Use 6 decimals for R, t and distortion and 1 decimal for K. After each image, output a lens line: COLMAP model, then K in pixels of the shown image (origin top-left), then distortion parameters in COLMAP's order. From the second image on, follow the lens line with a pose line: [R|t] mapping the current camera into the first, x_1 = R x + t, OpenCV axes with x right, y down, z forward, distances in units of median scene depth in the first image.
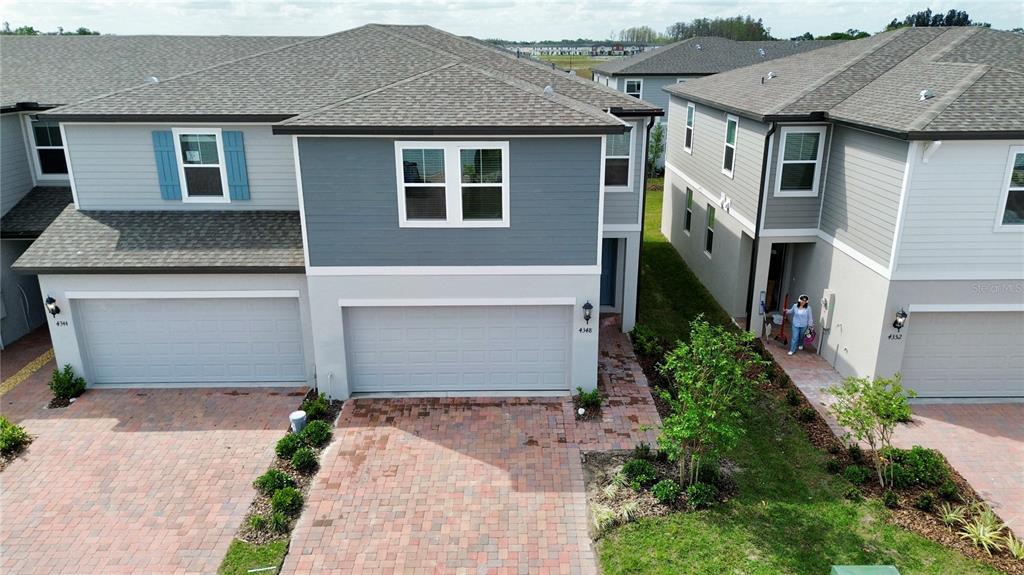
lens RADIAL K [[724.8, 0, 514.5], [0, 724.8, 287.0], [0, 0, 1]] dist [0.048331, -0.038651]
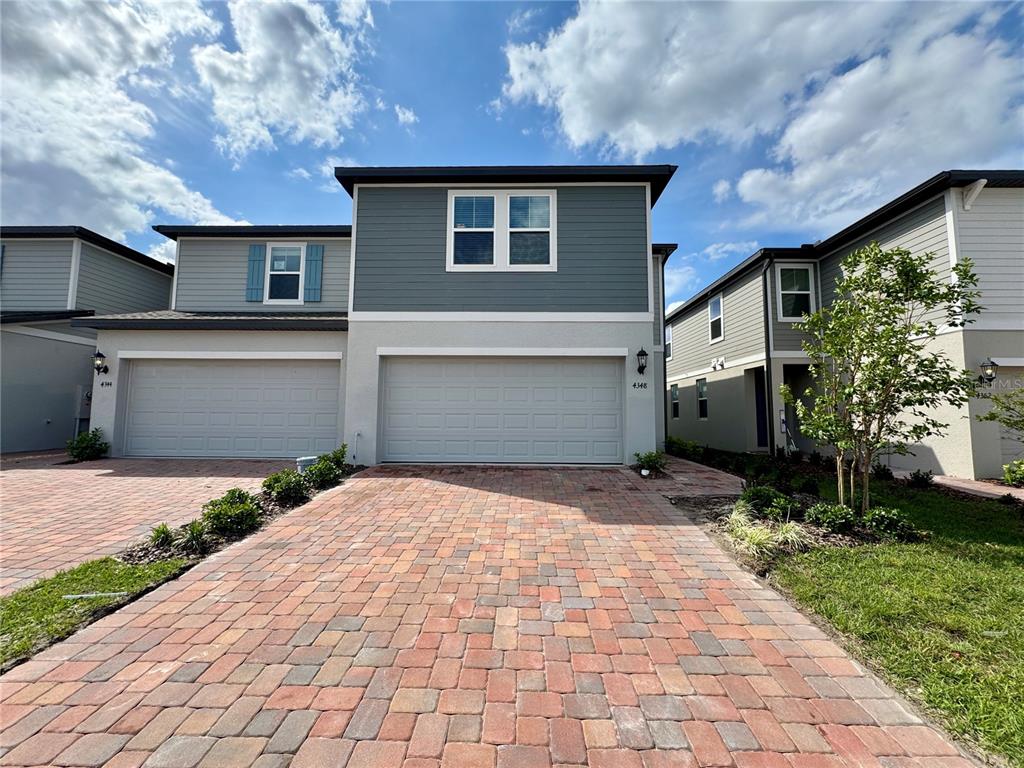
lens RADIAL K [[408.8, 0, 512.2], [0, 408.8, 381.7], [0, 0, 1]] dist [-0.006380, 0.001893]
pose [[0.999401, 0.006435, -0.034006, -0.047069], [-0.019303, 0.919183, -0.393358, 0.270704], [0.028726, 0.393778, 0.918756, 0.536332]]
